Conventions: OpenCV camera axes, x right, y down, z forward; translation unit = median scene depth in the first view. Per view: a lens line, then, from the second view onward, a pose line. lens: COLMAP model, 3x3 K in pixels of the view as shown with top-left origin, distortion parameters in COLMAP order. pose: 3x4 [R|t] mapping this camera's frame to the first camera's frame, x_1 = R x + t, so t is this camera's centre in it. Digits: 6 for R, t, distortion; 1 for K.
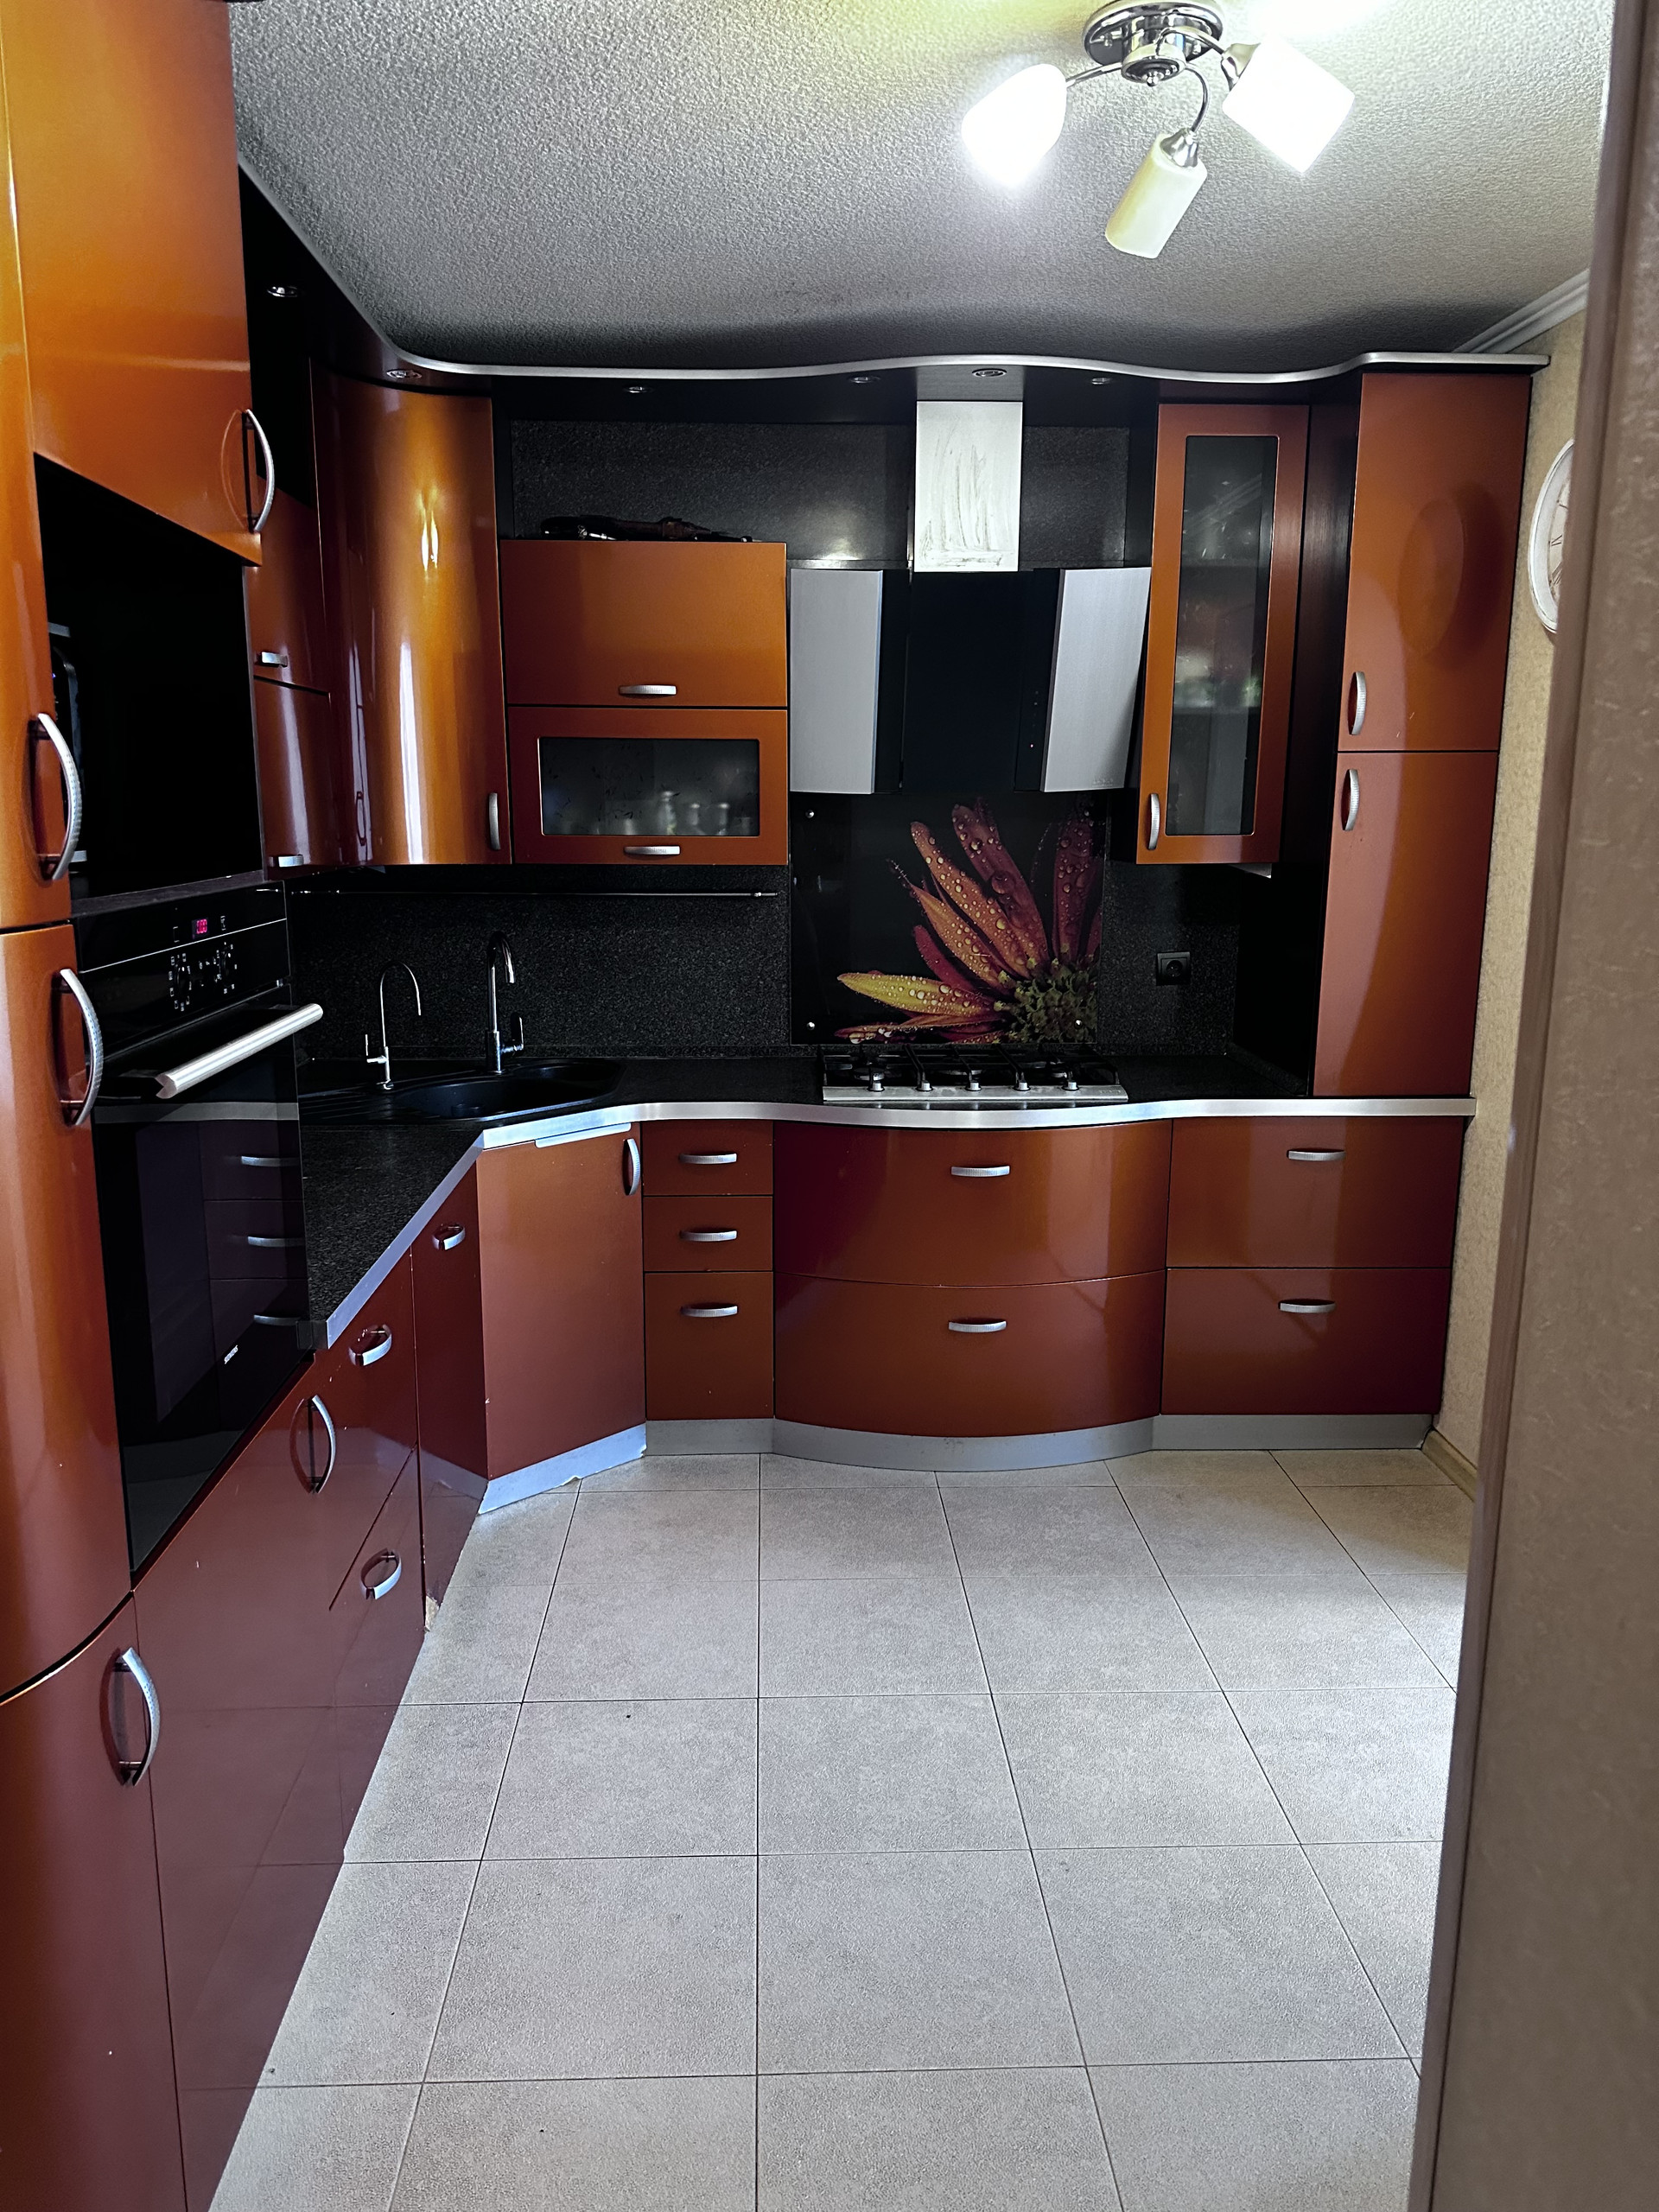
lens RADIAL K [[1581.7, 0, 825.3], [0, 1581.7, 1120.1], [0, 0, 1]] dist [0.198544, -0.287514]
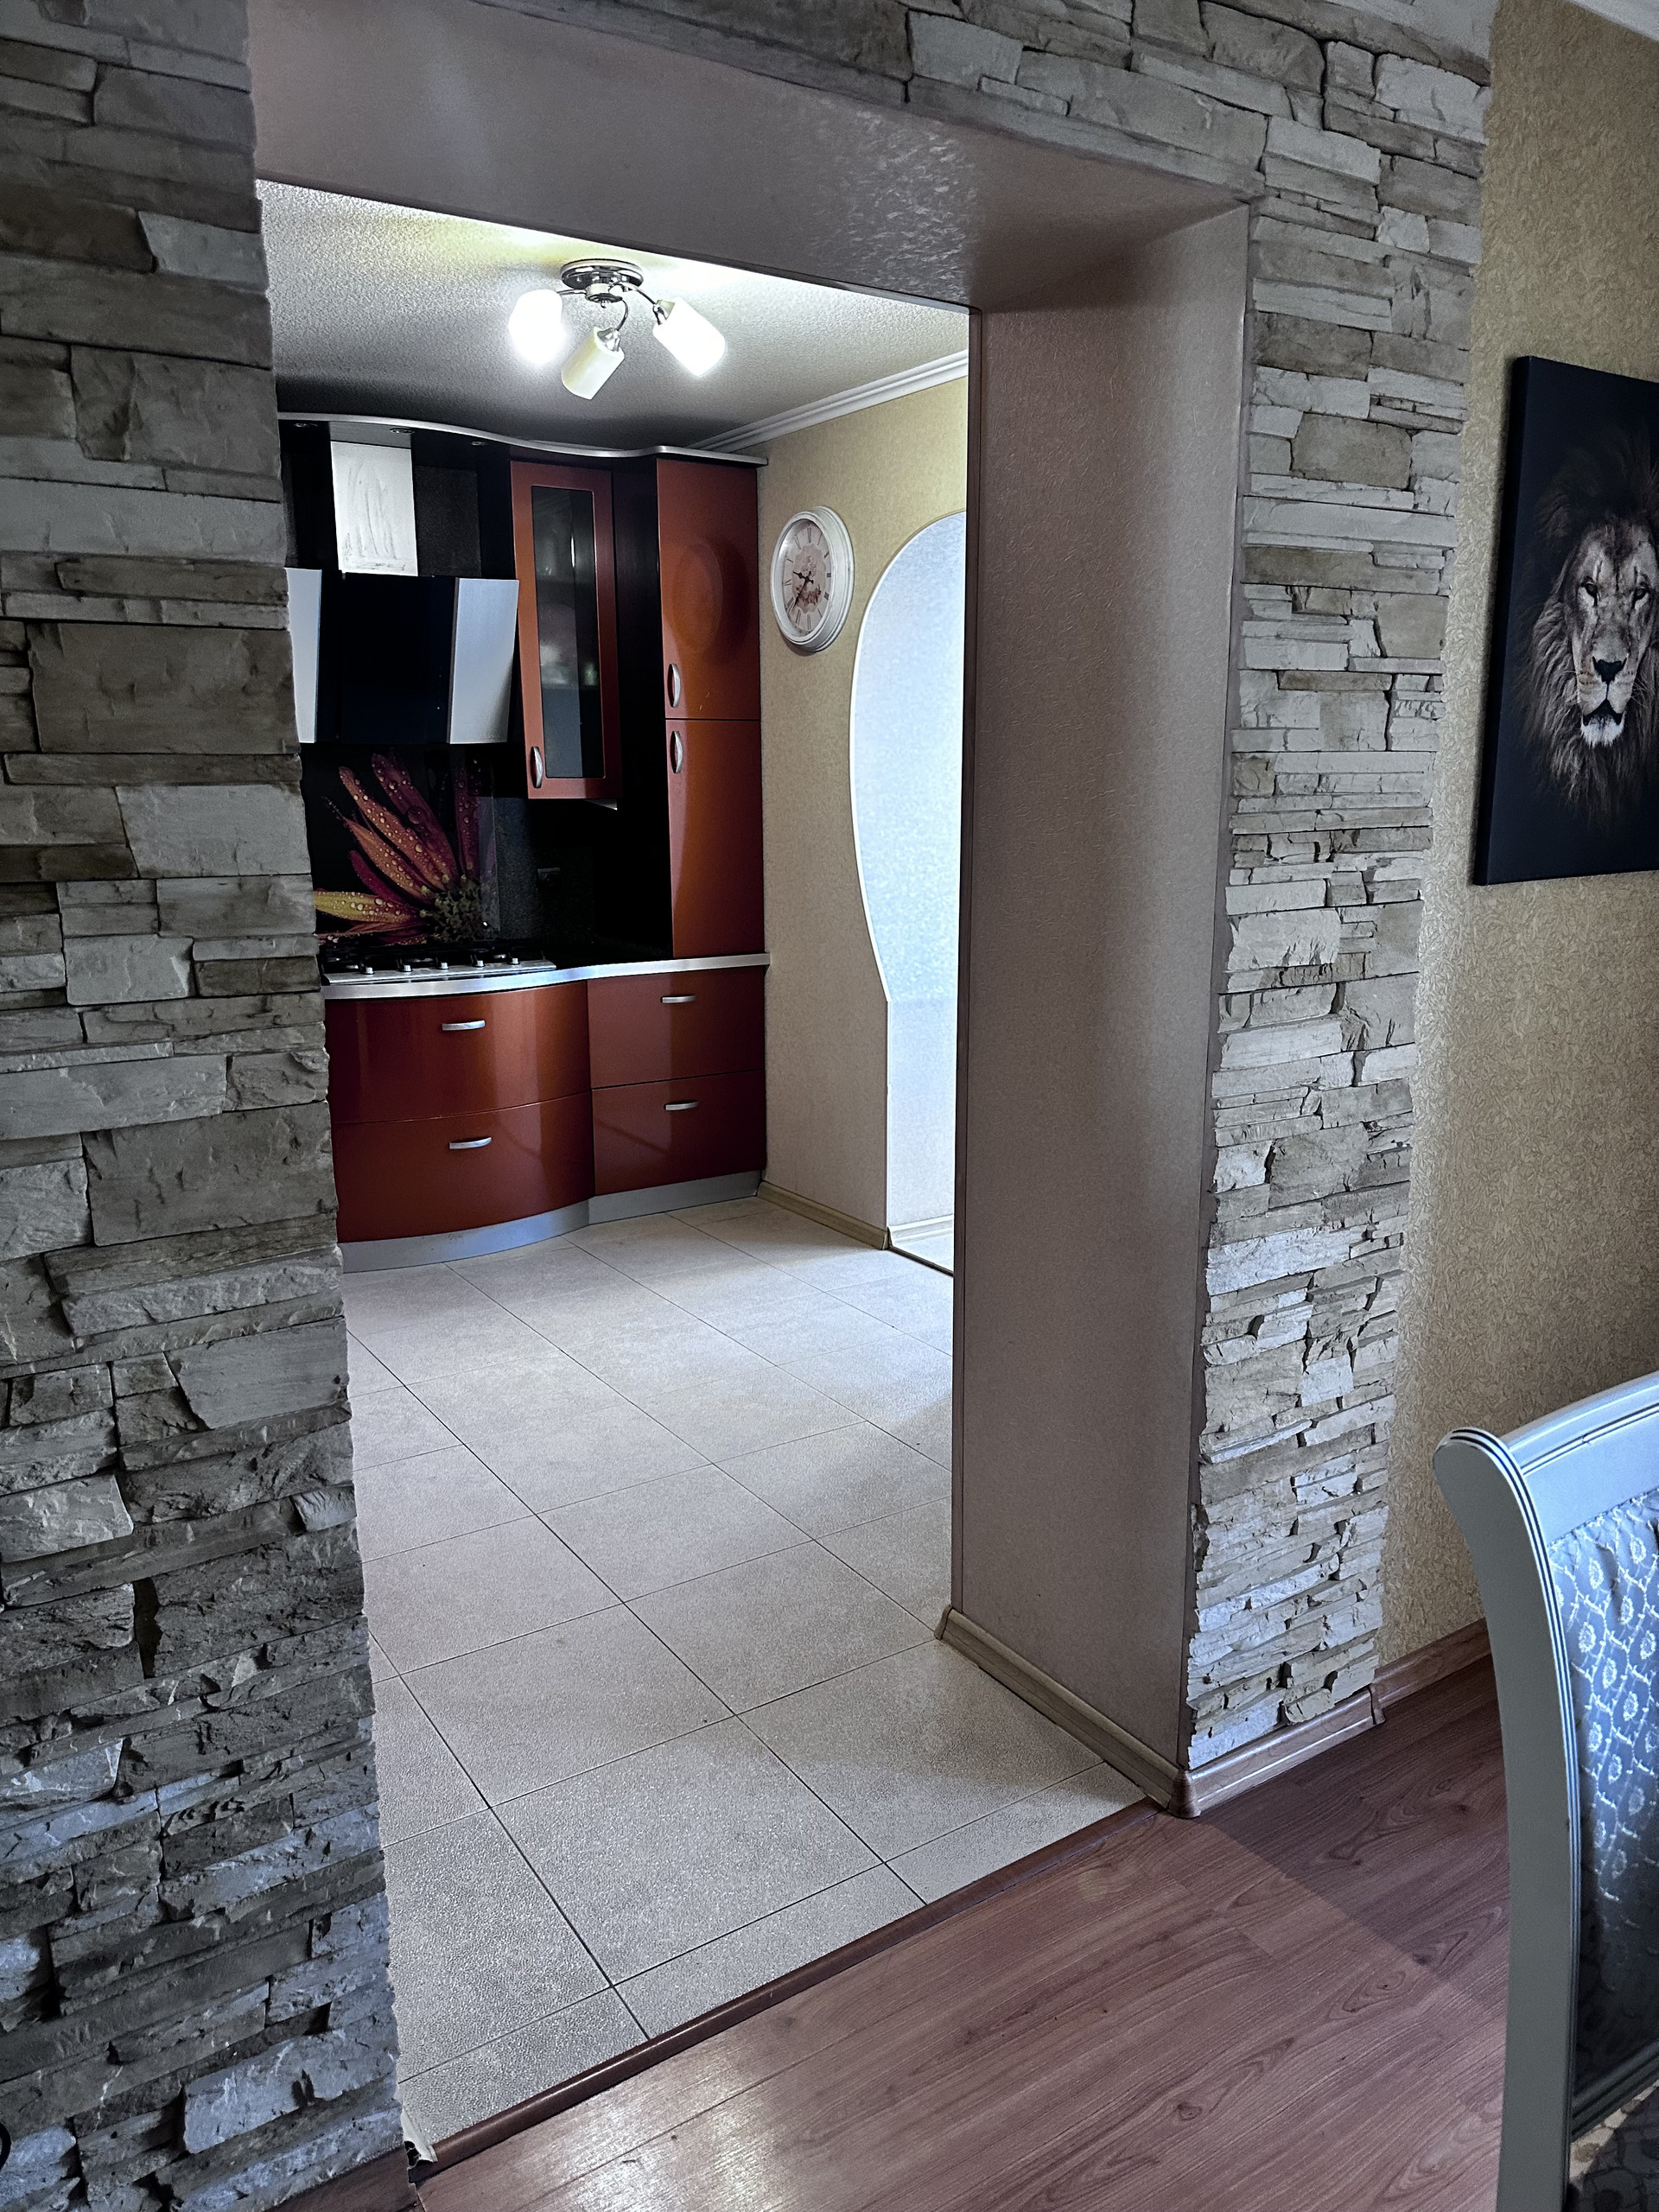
lens RADIAL K [[1581.7, 0, 825.3], [0, 1581.7, 1120.1], [0, 0, 1]] dist [0.198544, -0.287514]
pose [[0.863976, -0.119091, 0.489247, -0.290621], [0.113157, 0.992697, 0.041811, 0.083963], [-0.490653, 0.019238, 0.871142, -0.308765]]
